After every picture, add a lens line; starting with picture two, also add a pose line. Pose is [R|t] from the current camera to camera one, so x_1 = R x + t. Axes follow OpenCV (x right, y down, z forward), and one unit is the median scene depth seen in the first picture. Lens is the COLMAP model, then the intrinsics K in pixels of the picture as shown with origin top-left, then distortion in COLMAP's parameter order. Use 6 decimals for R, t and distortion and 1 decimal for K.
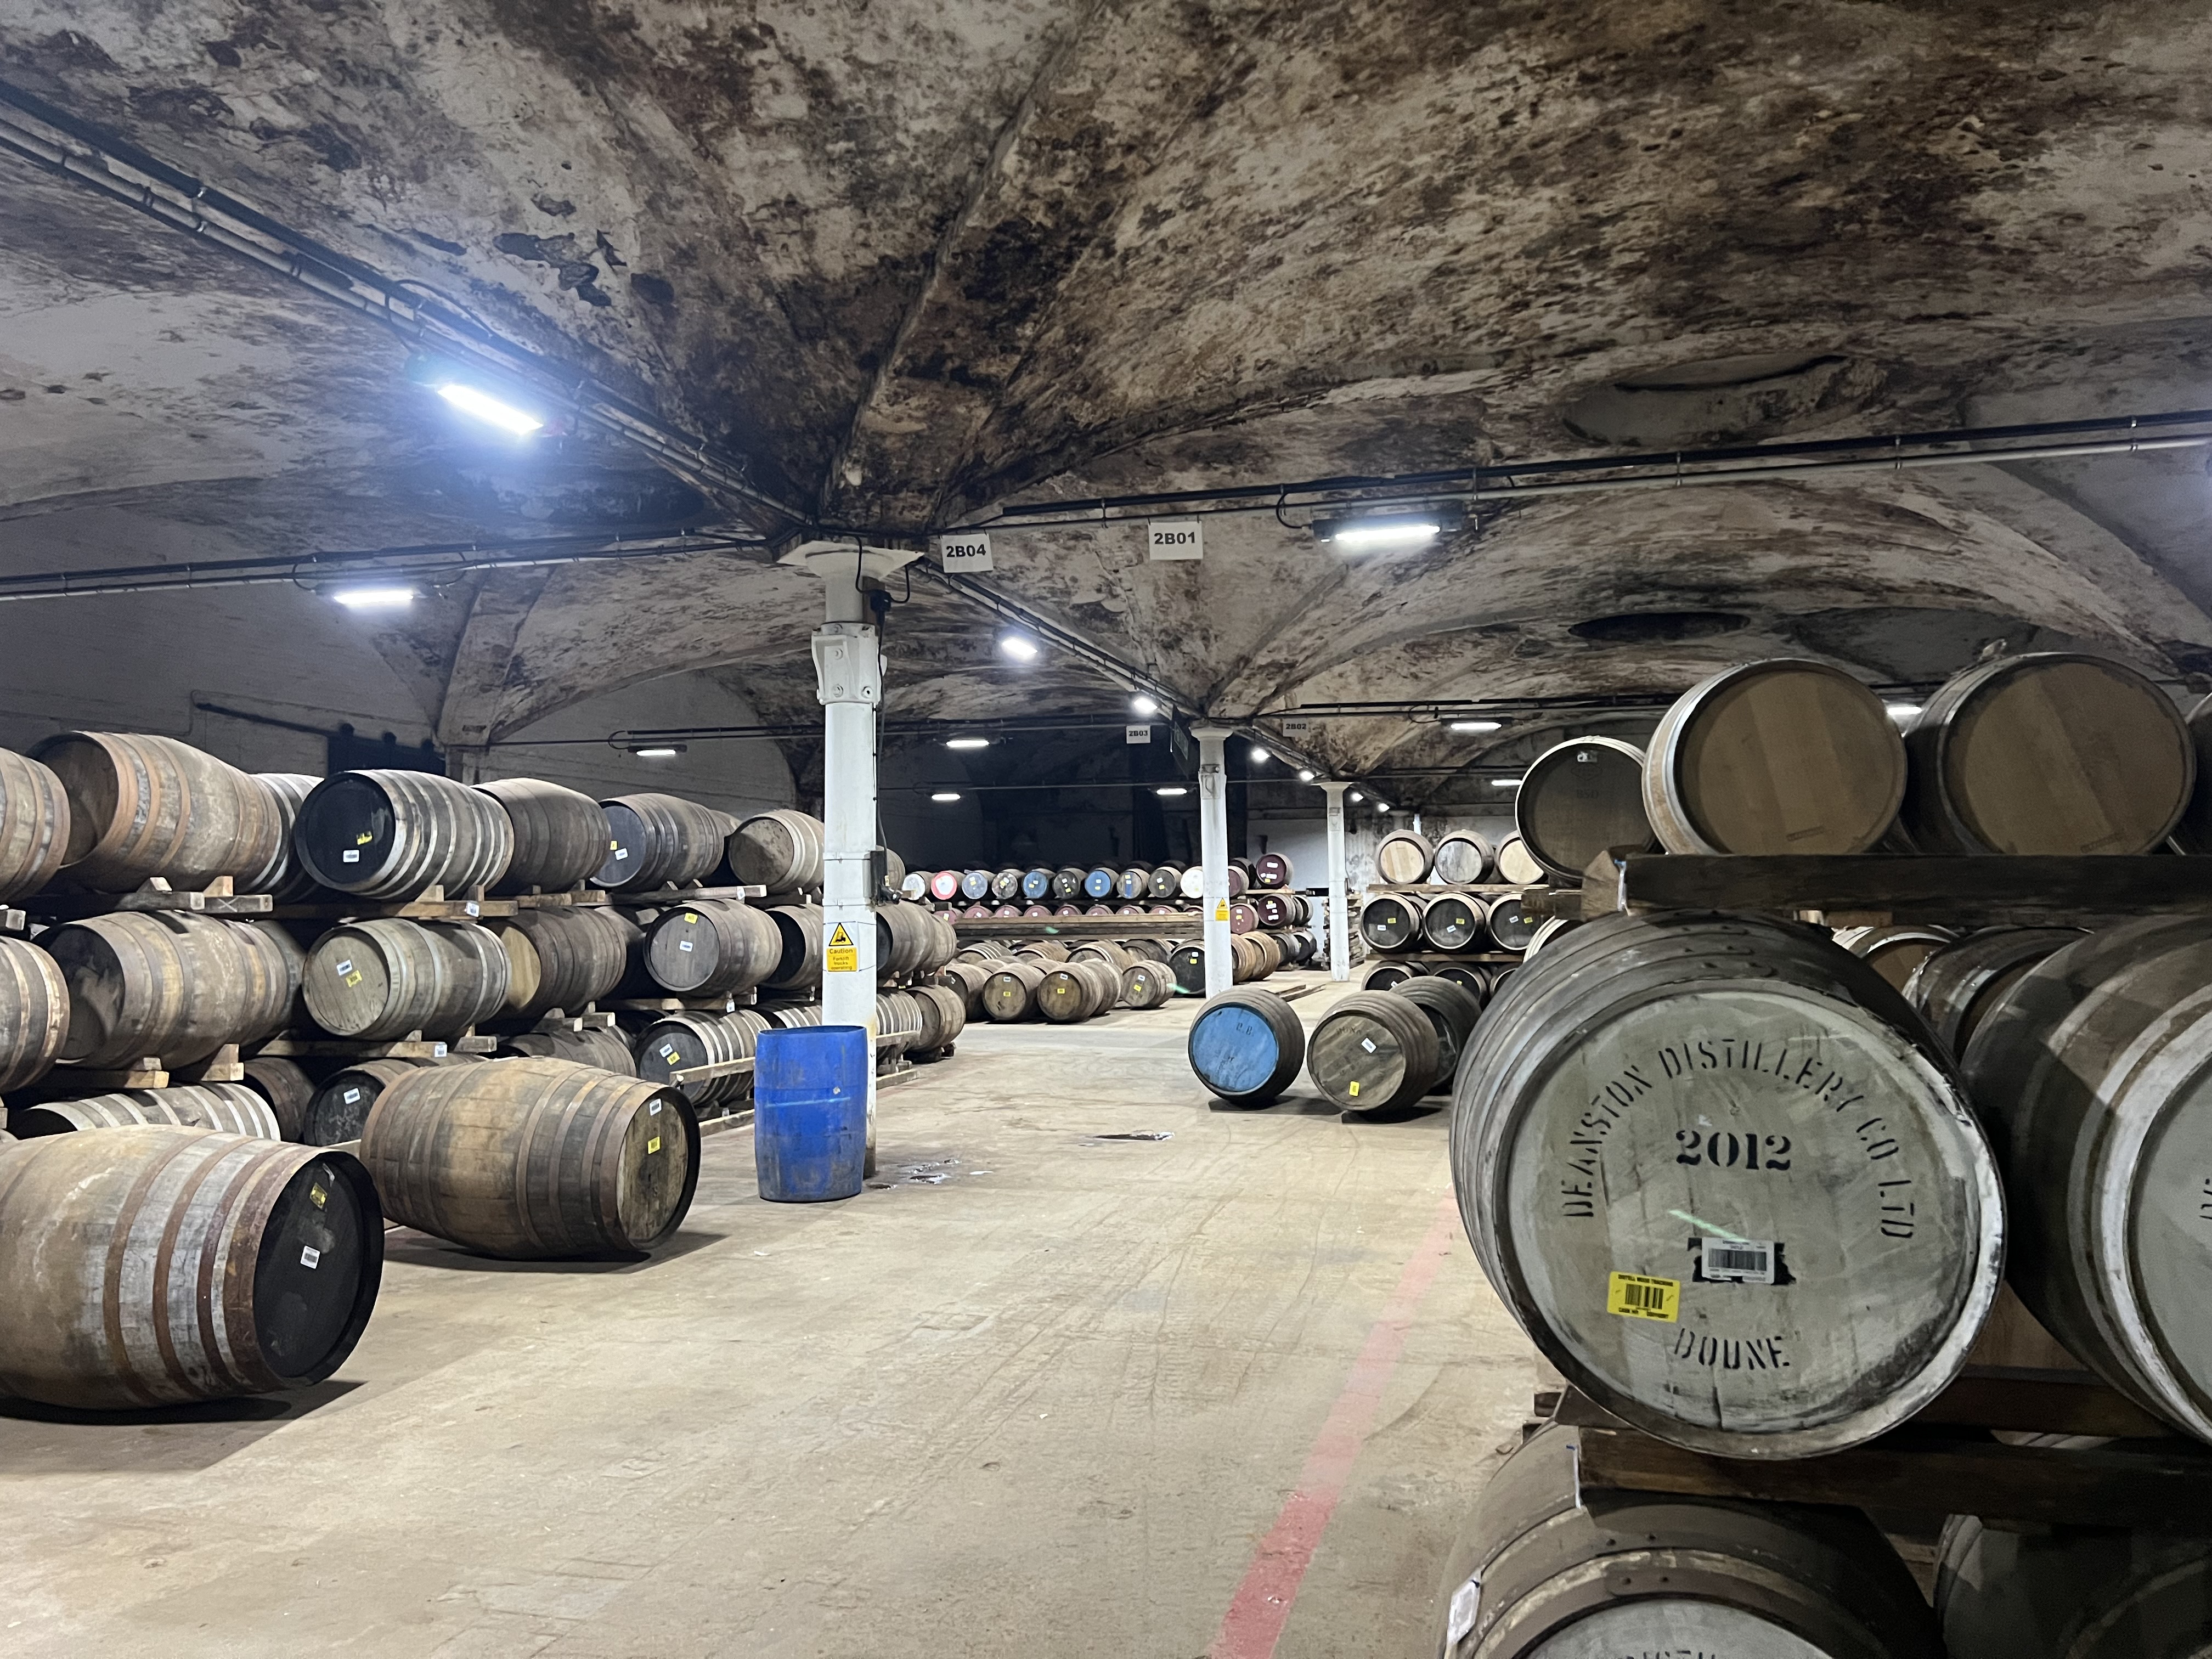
lens RADIAL K [[1670.7, 0, 1106.0], [0, 1670.7, 829.5], [0, 0, 1]] dist [0.058090, -0.051153]
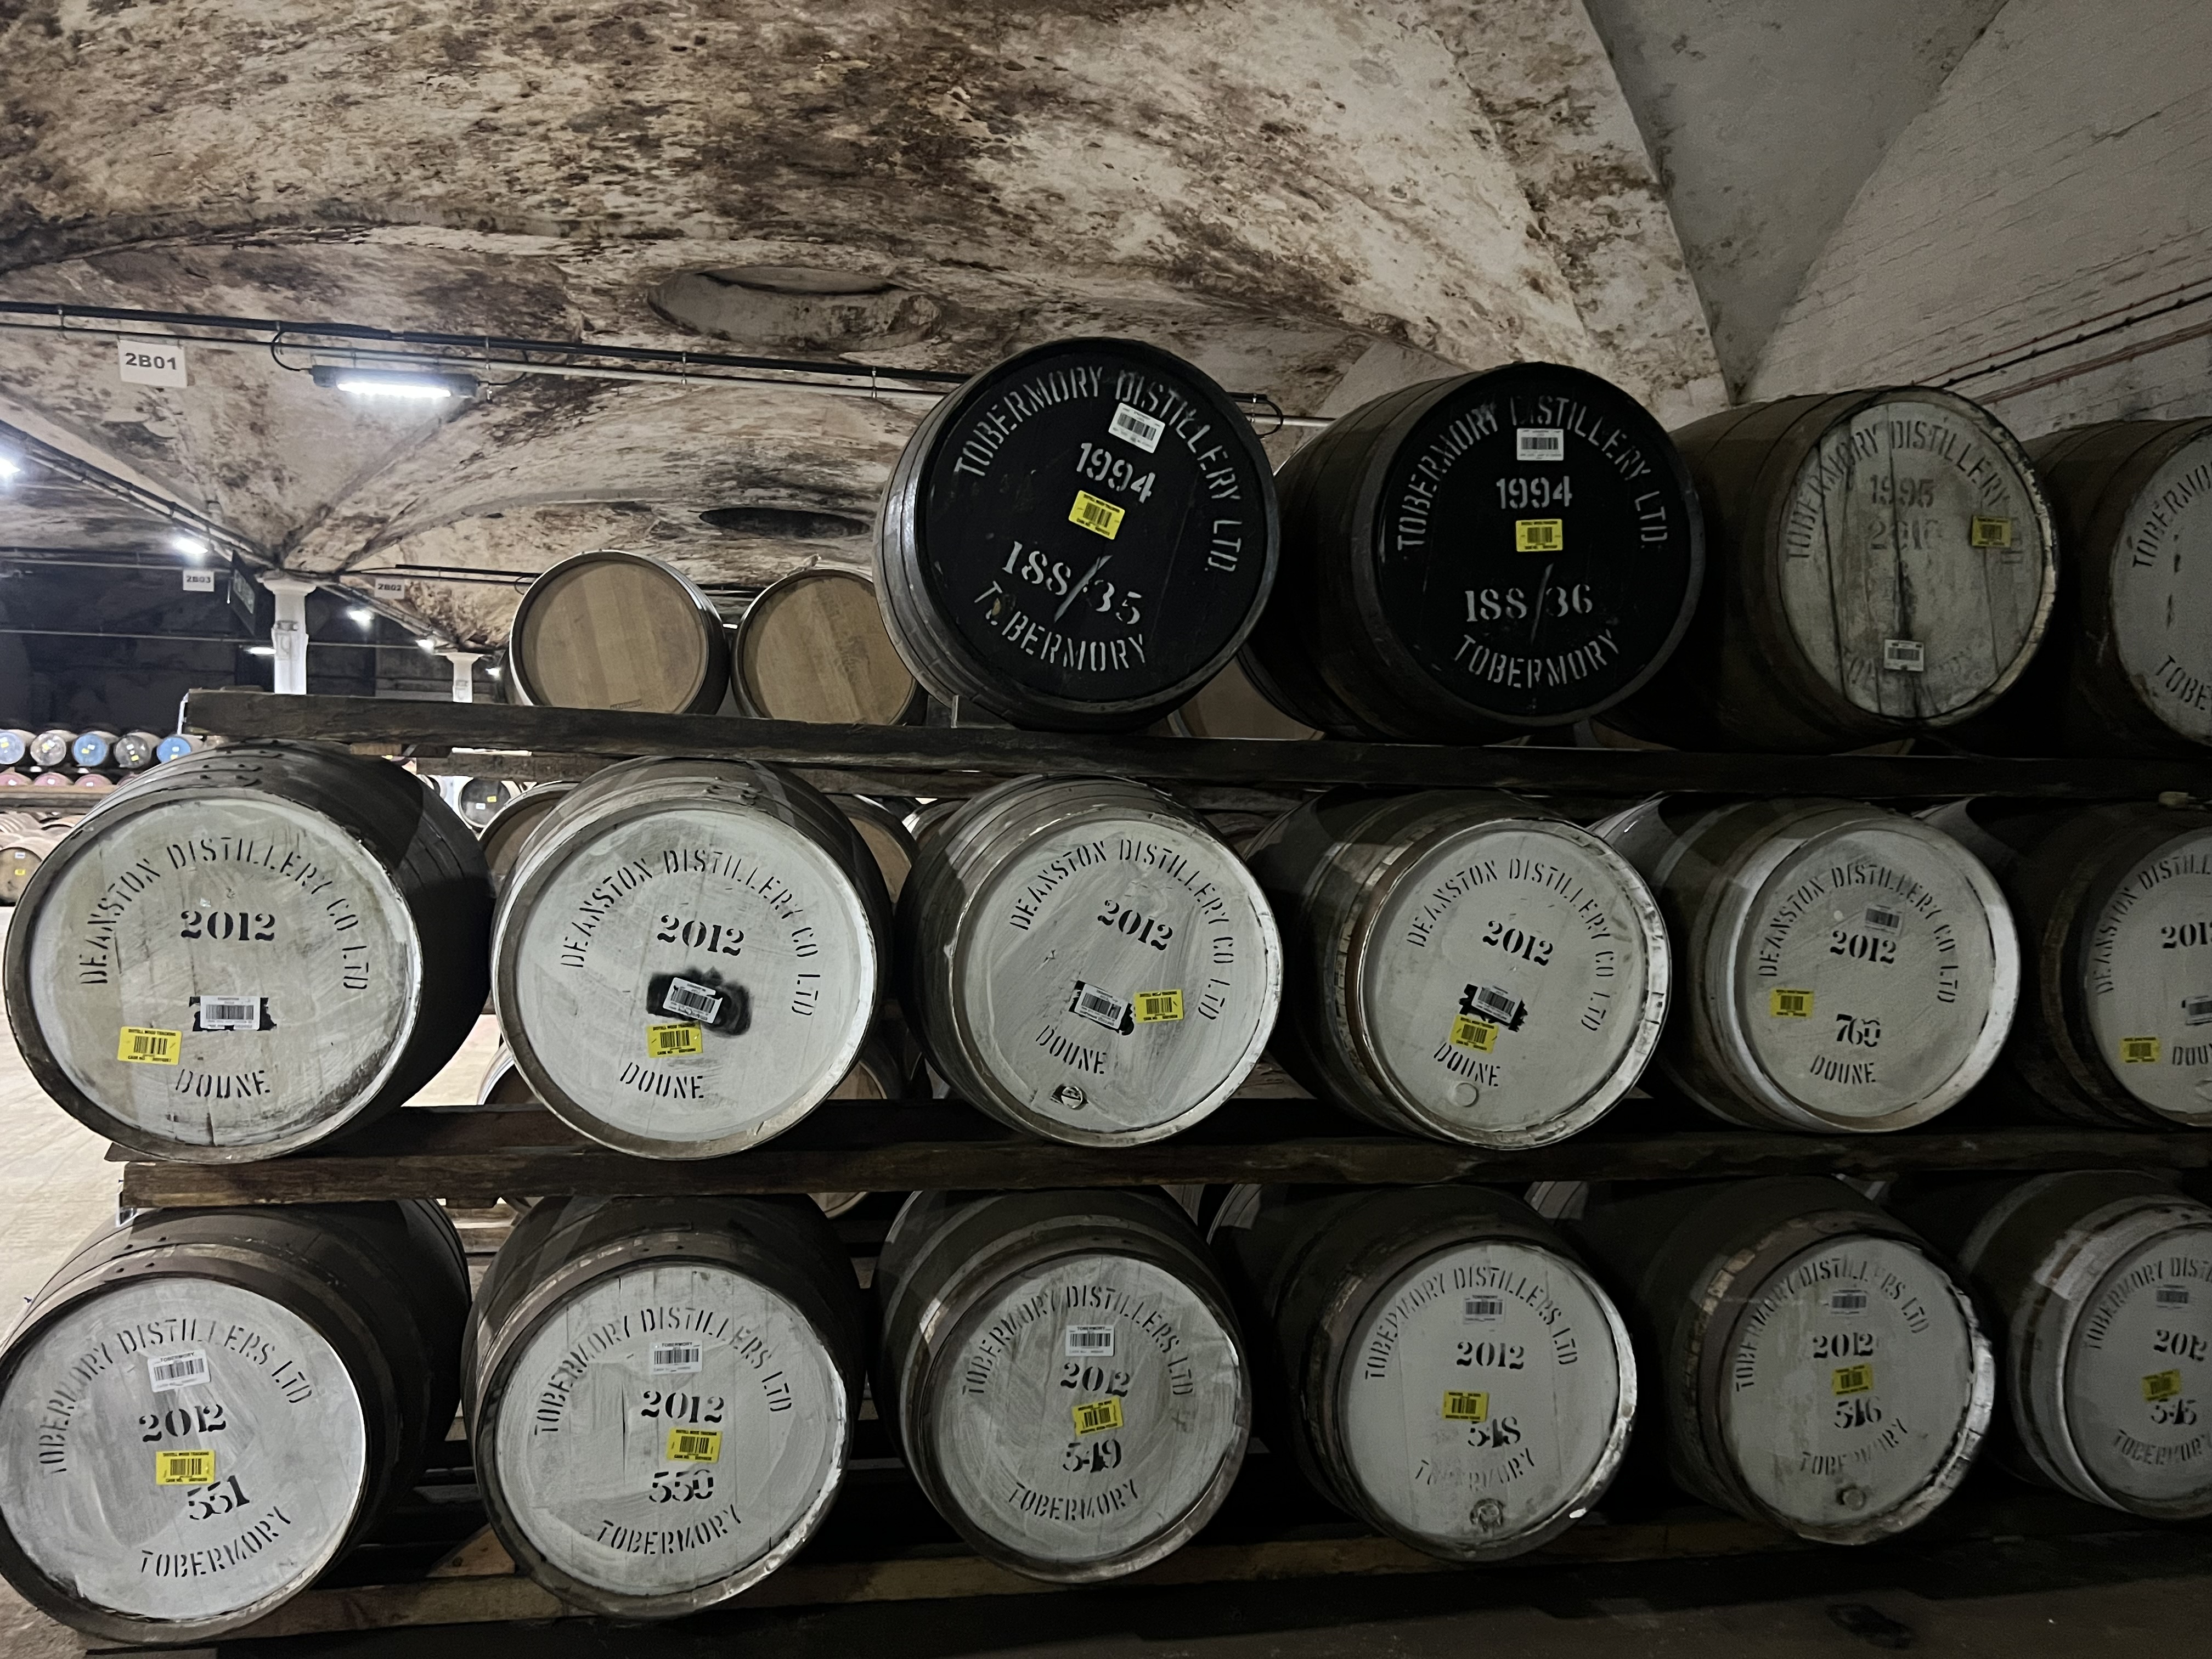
lens RADIAL K [[1709.7, 0, 1045.1], [0, 1709.7, 835.0], [0, 0, 1]] dist [0.102508, -0.094813]
pose [[0.902306, 0.021651, 0.430552, 0.068260], [-0.051511, 0.996997, 0.057816, 0.002478], [-0.428008, -0.074346, 0.900712, -0.081853]]
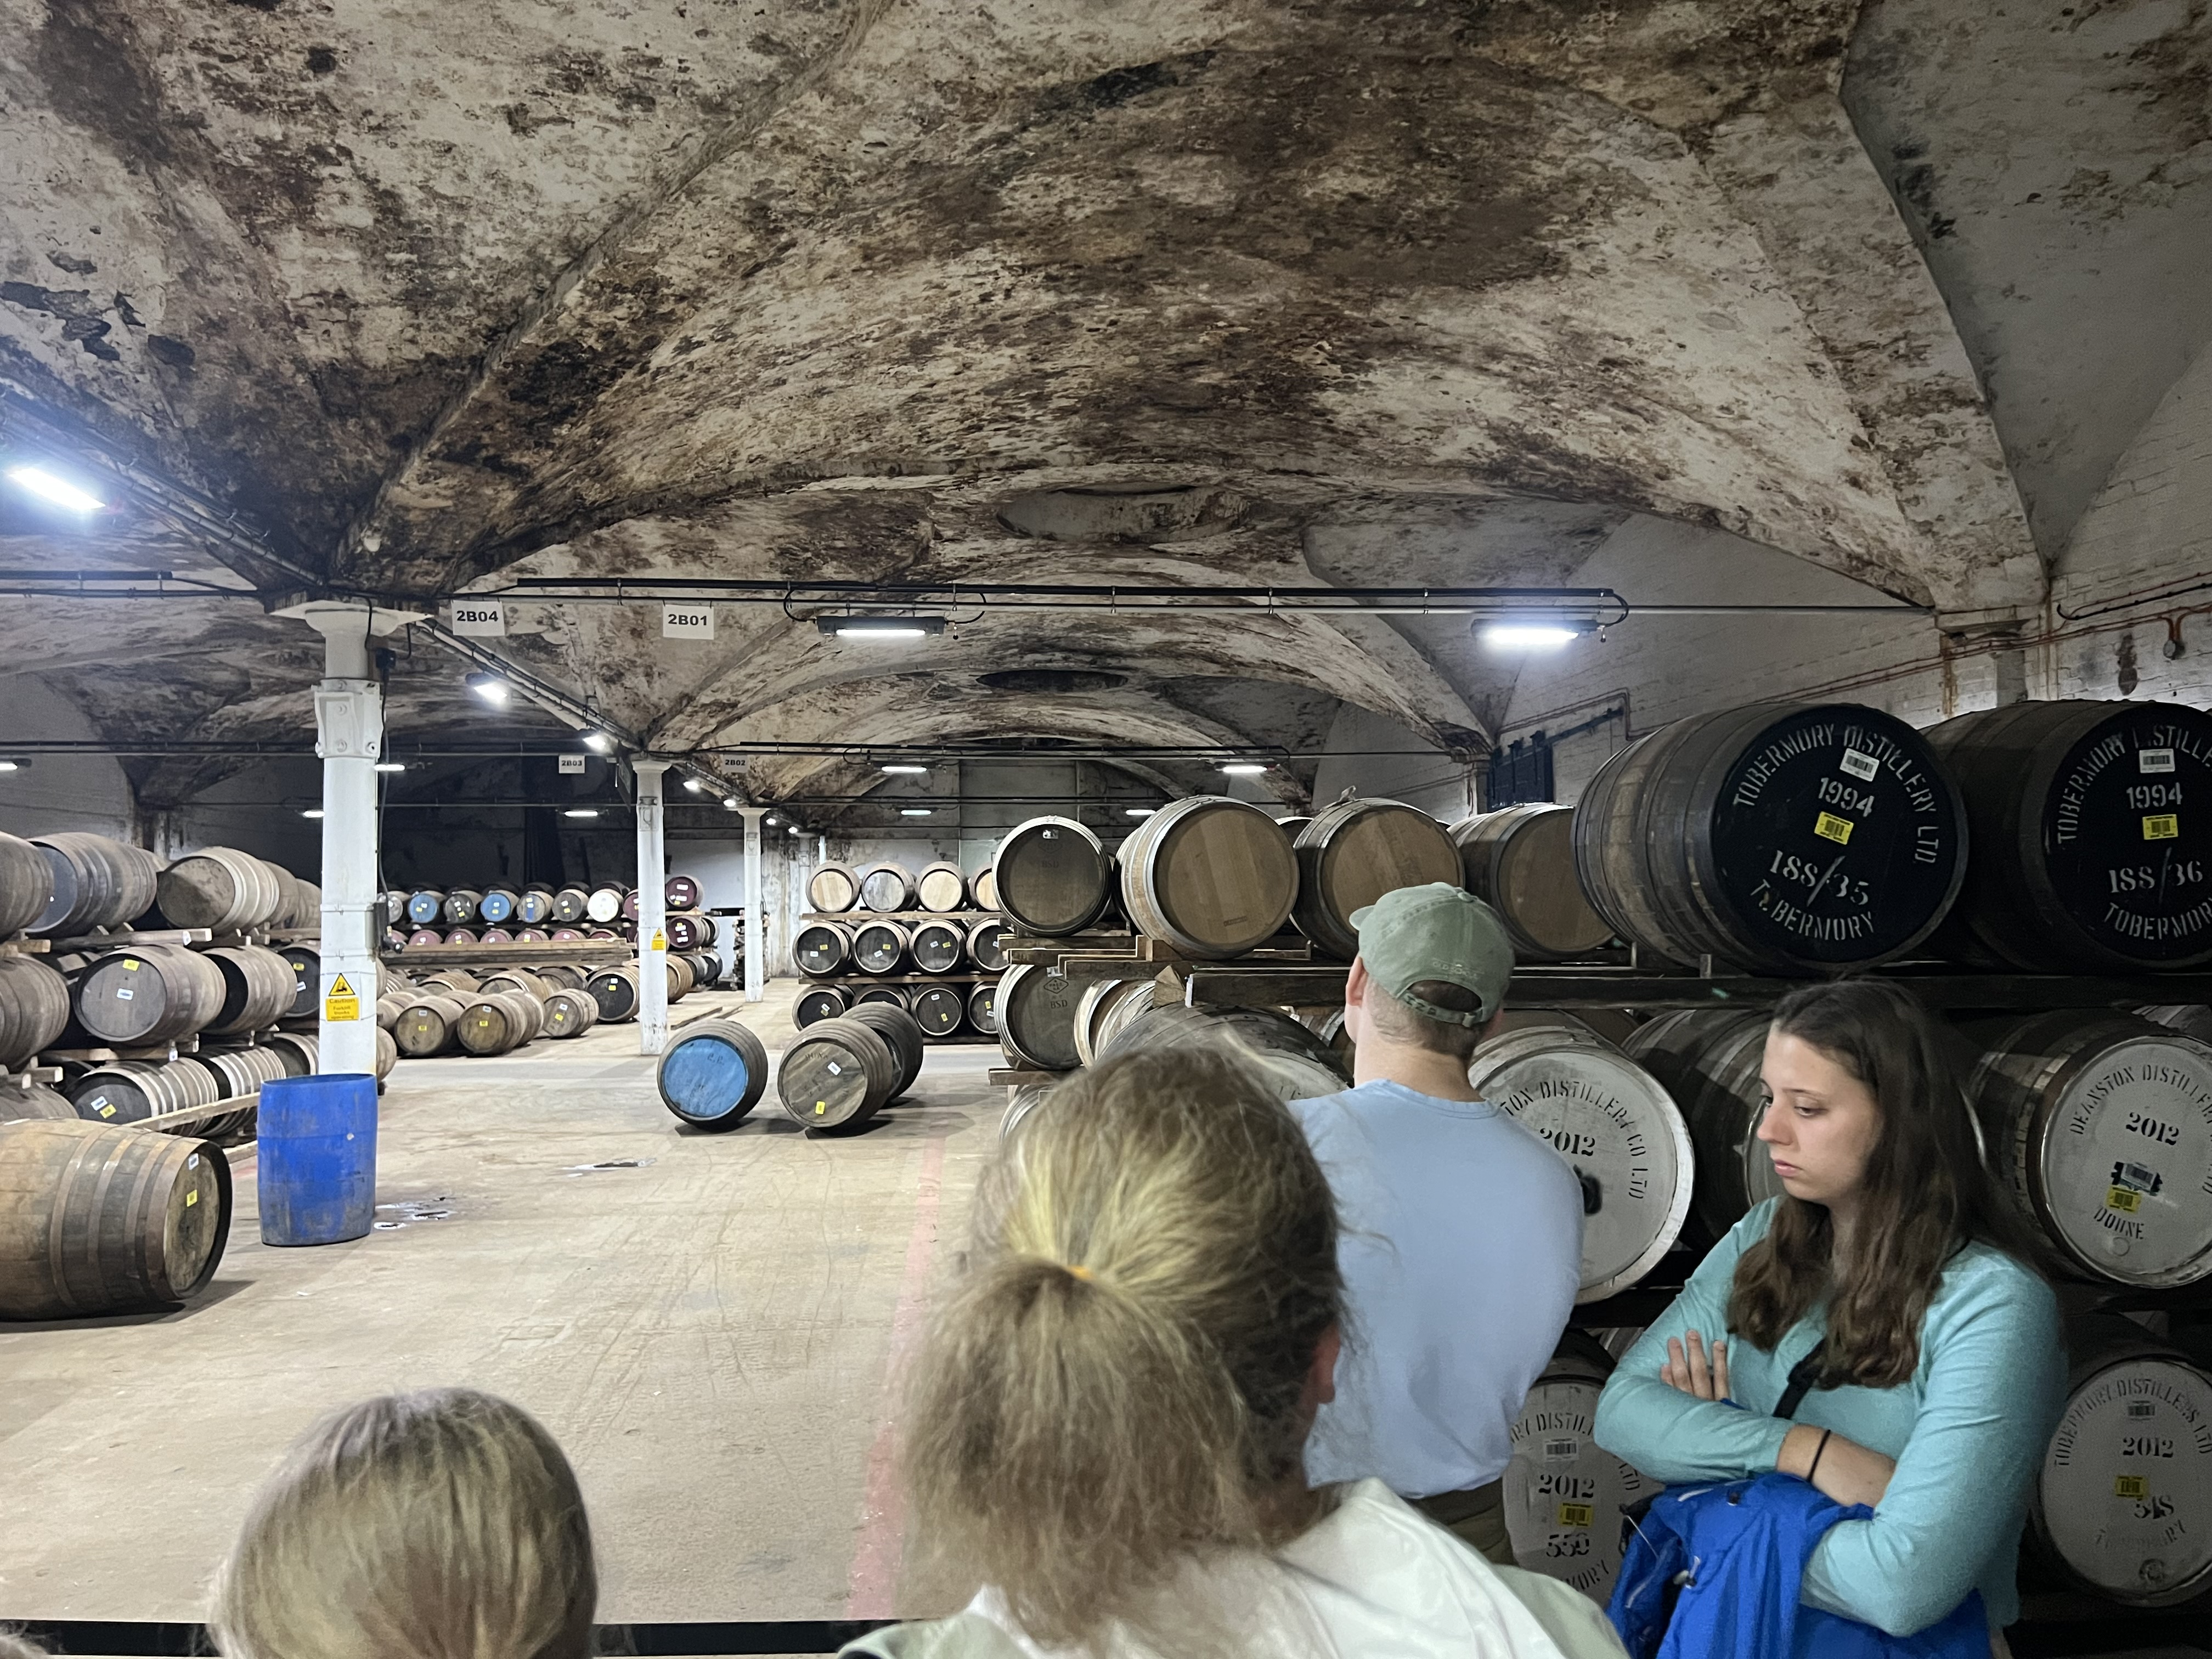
lens RADIAL K [[1641.5, 0, 1122.0], [0, 1641.5, 869.3], [0, 0, 1]] dist [0.125917, -0.137247]
pose [[0.930739, 0.009190, 0.365568, -0.083526], [-0.014784, 0.999813, 0.012505, -0.025469], [-0.365385, -0.017044, 0.930701, -0.118532]]
